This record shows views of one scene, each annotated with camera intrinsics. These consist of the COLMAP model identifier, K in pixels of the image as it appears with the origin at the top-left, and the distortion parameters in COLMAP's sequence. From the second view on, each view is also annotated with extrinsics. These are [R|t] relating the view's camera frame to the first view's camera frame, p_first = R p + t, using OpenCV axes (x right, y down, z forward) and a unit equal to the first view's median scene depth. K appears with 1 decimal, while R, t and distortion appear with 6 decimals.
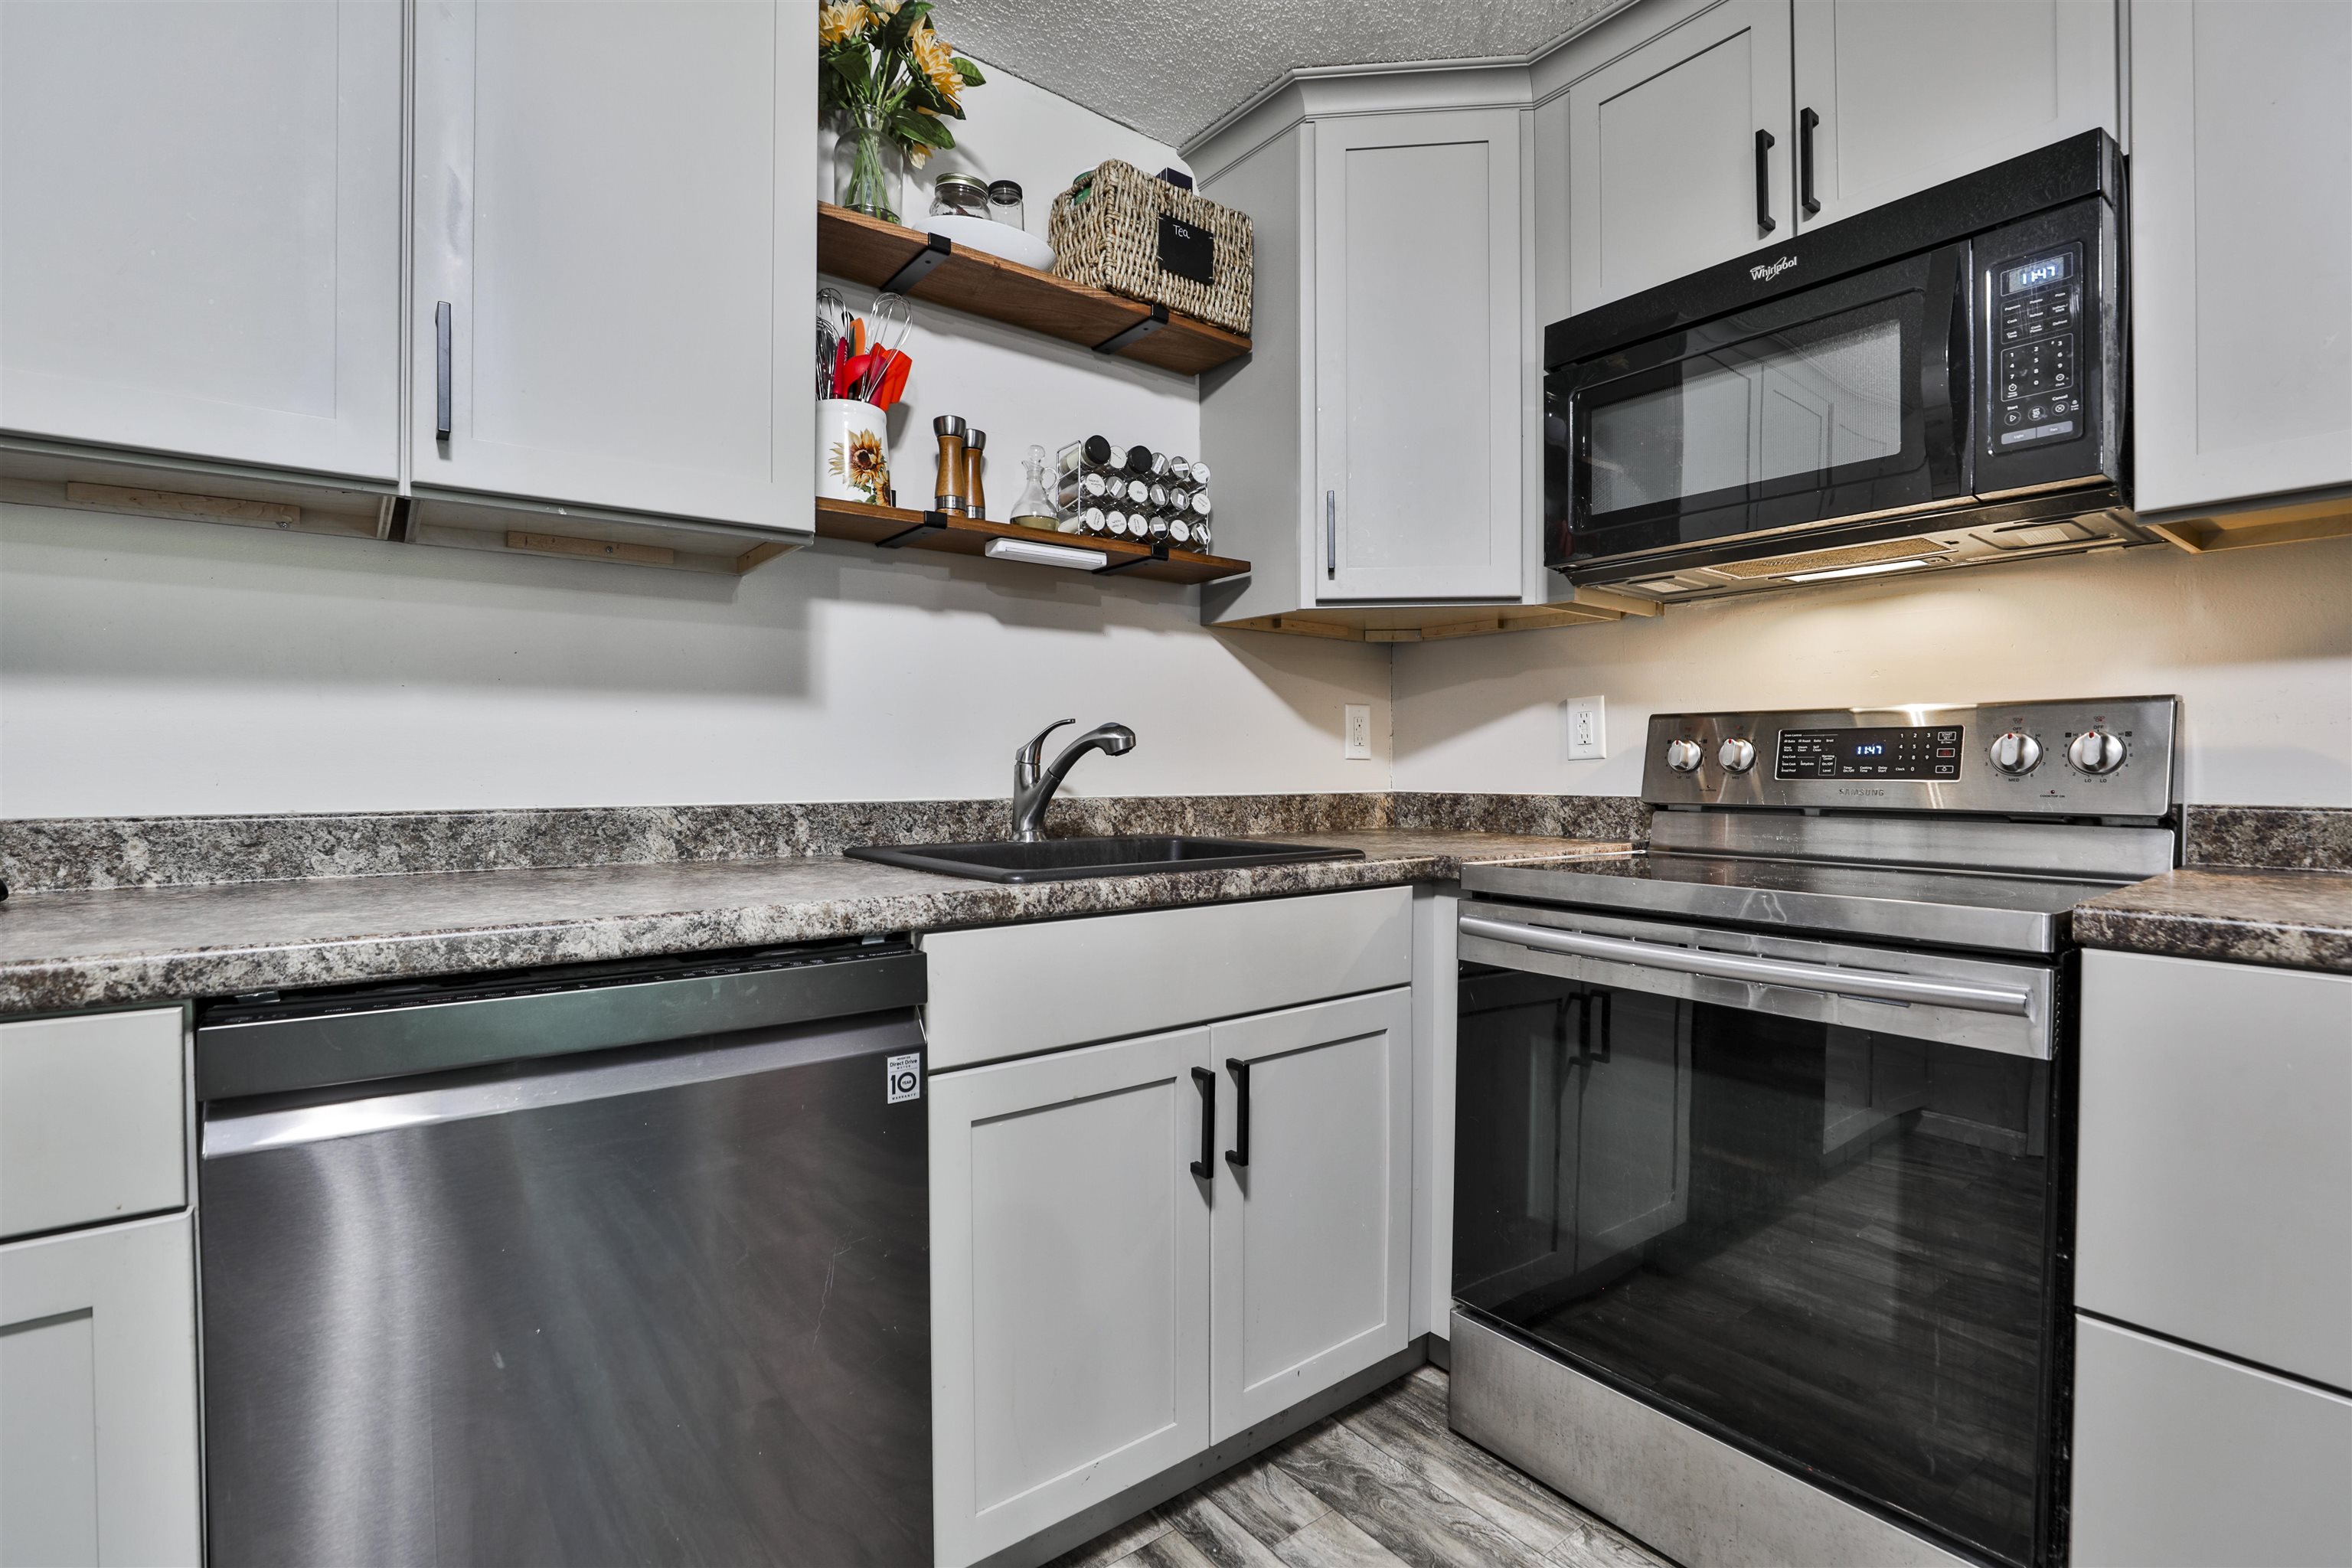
lens RADIAL K [[1087.6, 0, 1224.3], [0, 1087.6, 780.4], [0, 0, 1]] dist [-0.043760, 0.007290]
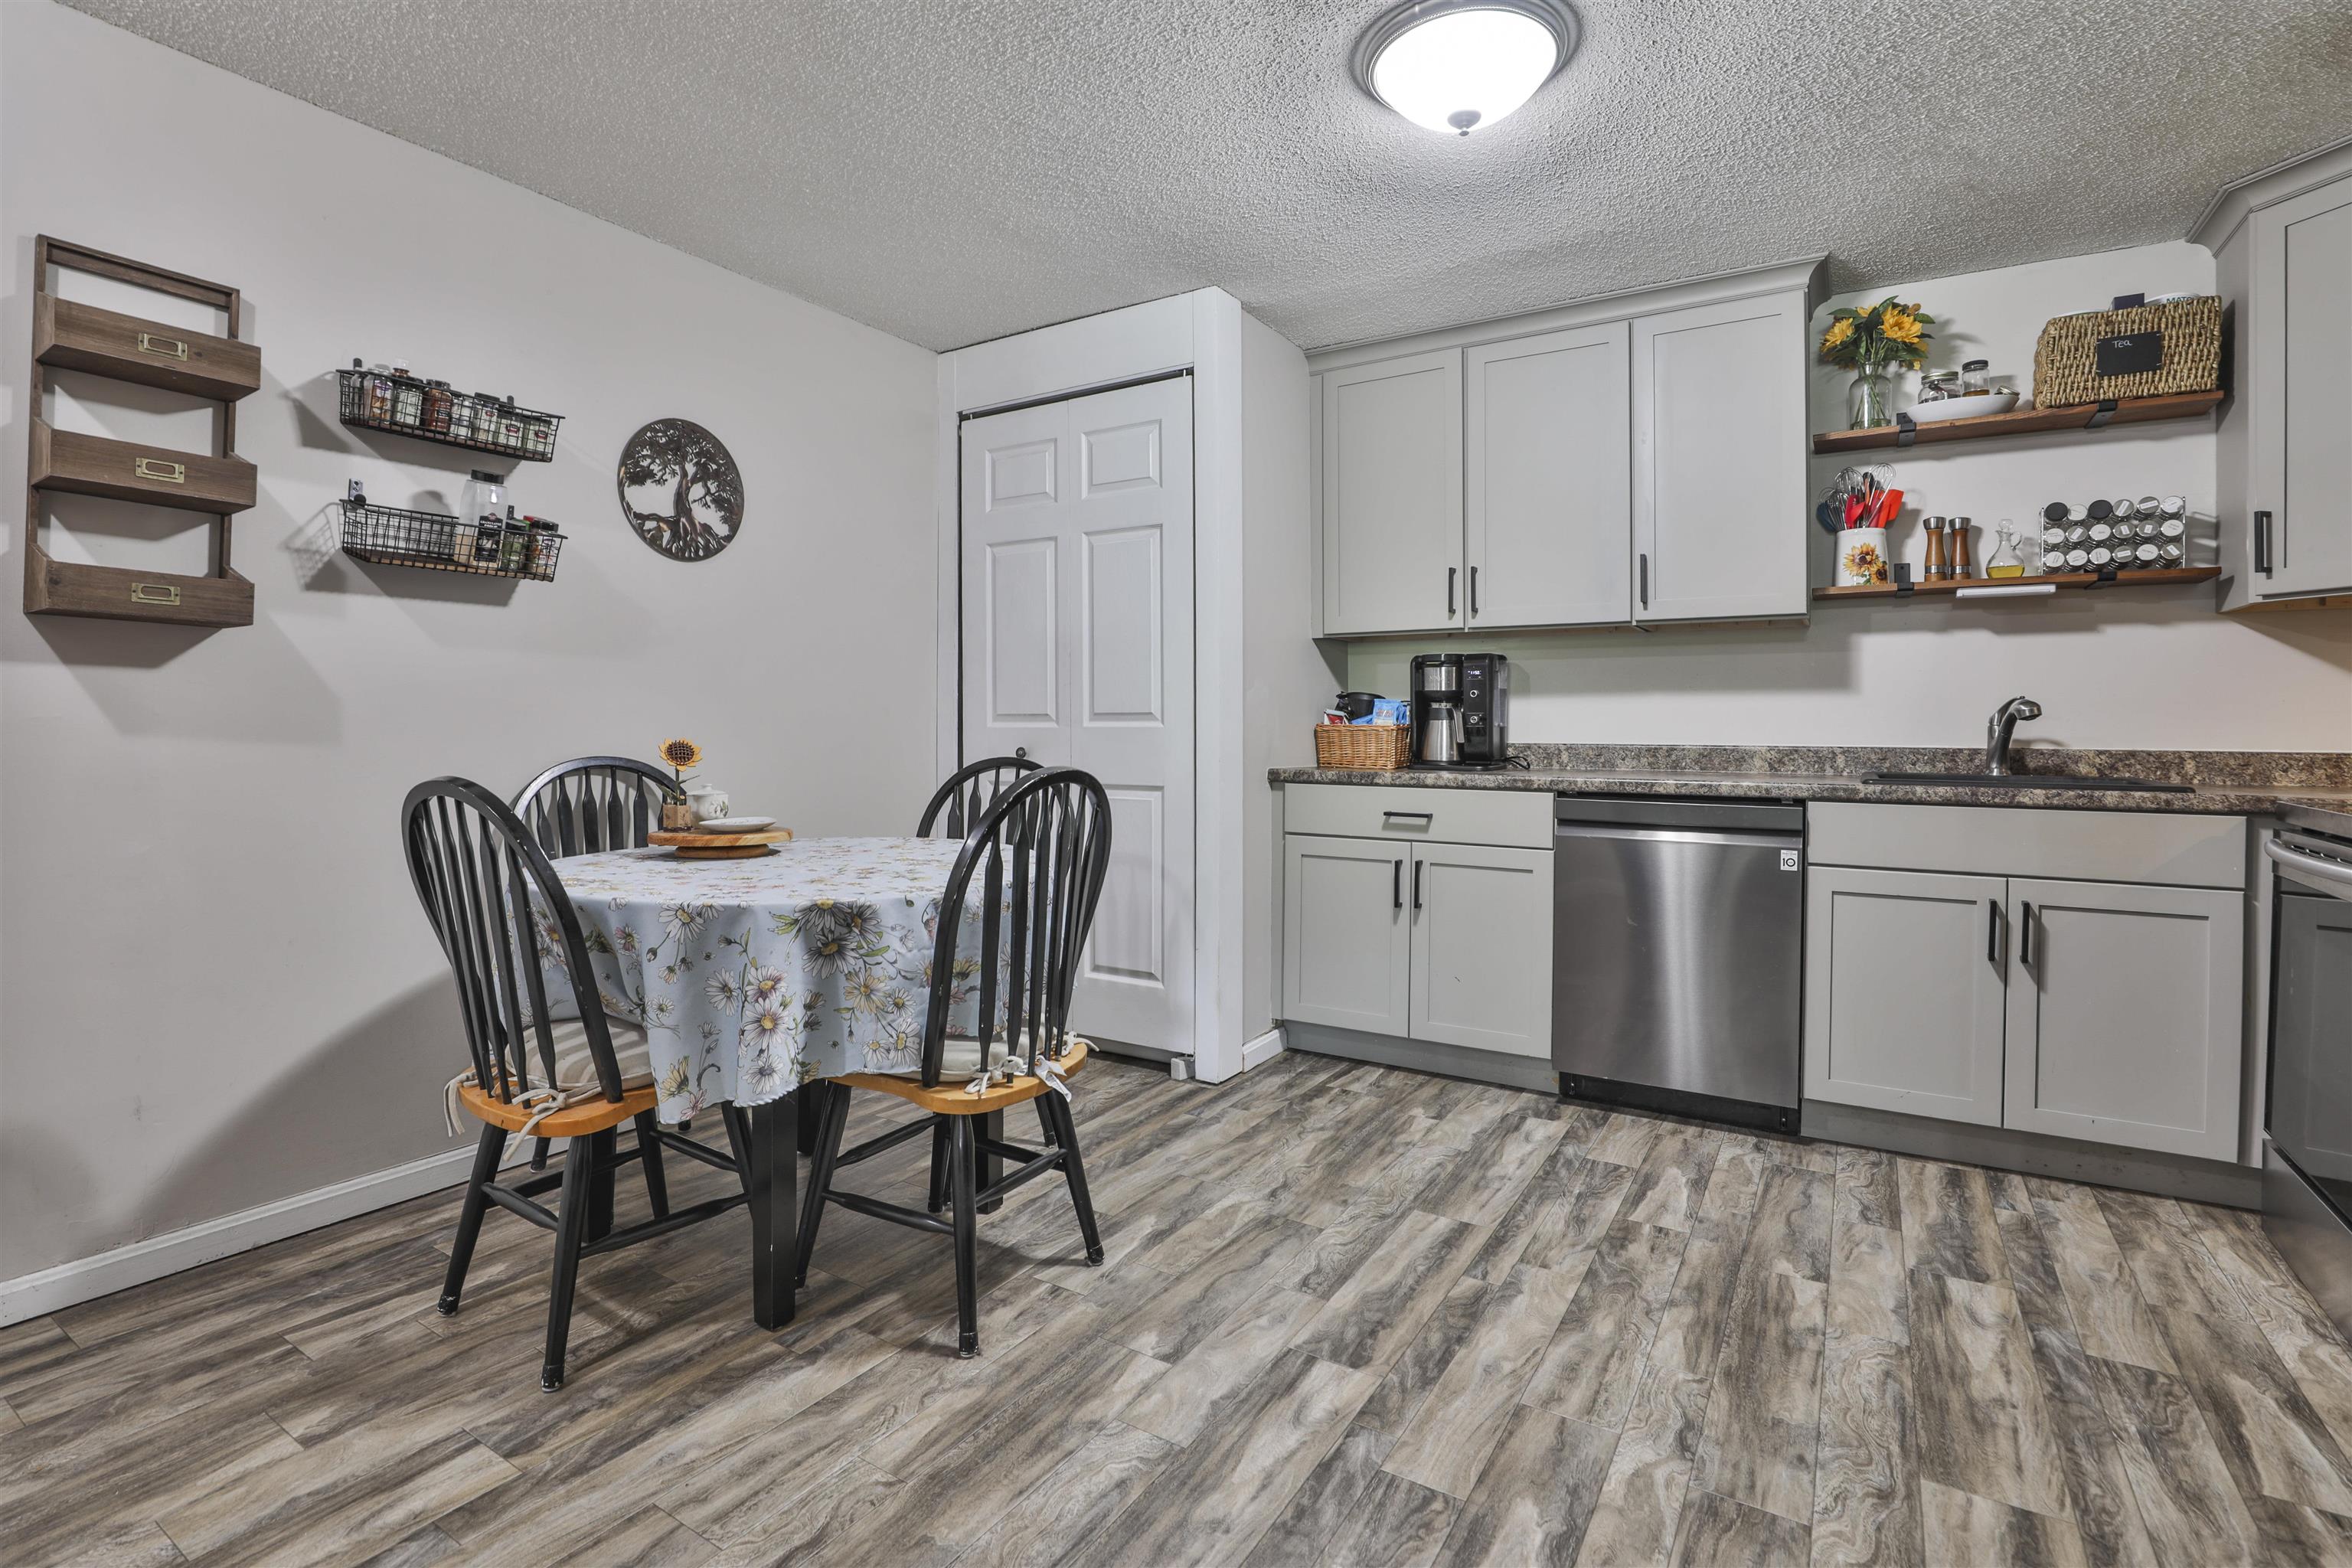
lens RADIAL K [[1142.3, 0, 1115.0], [0, 1142.3, 732.8], [0, 0, 1]] dist [-0.030919, 0.004878]
pose [[0.296239, 0.009091, -0.955071, 1.086581], [-0.013180, 0.999898, 0.005430, 0.003828], [0.955023, 0.010979, 0.296329, -0.758494]]
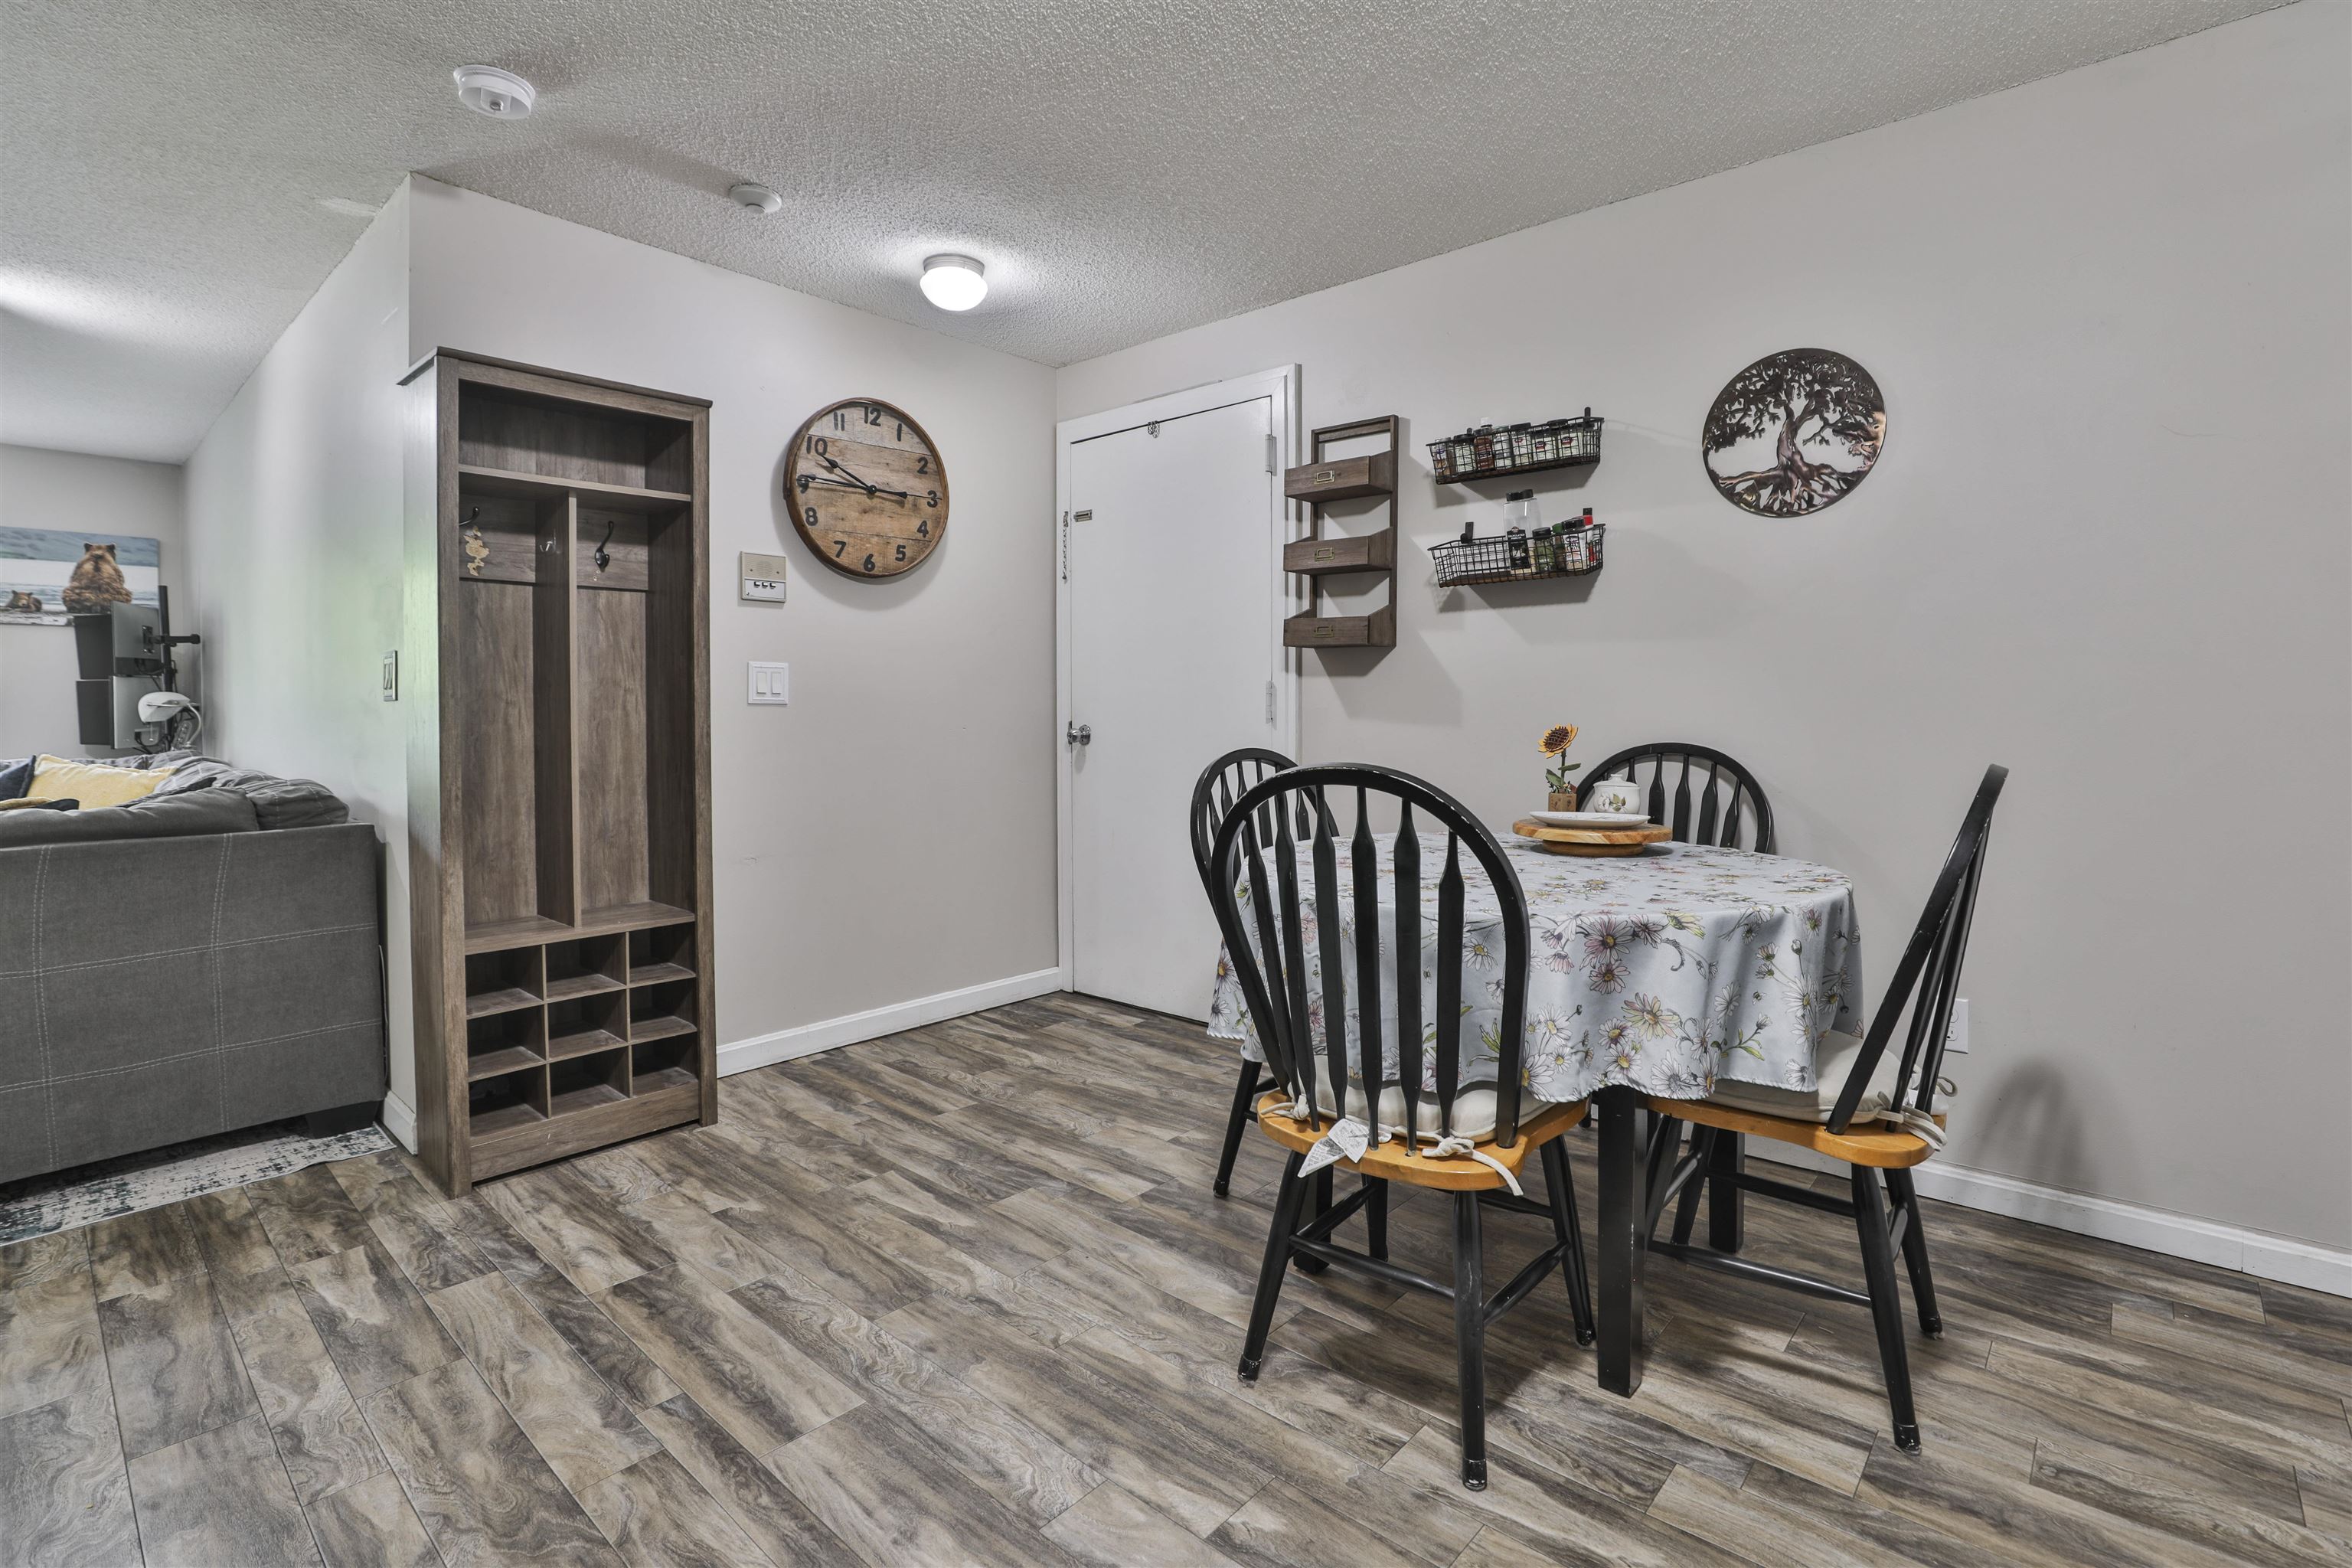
lens RADIAL K [[1068.1, 0, 1230.2], [0, 1068.1, 737.1], [0, 0, 1]] dist [-0.037139, 0.004772]
pose [[-0.981754, 0.011553, -0.189806, -0.345451], [0.004727, 0.999327, 0.036374, -0.014577], [0.190098, 0.034813, -0.981148, 1.034507]]
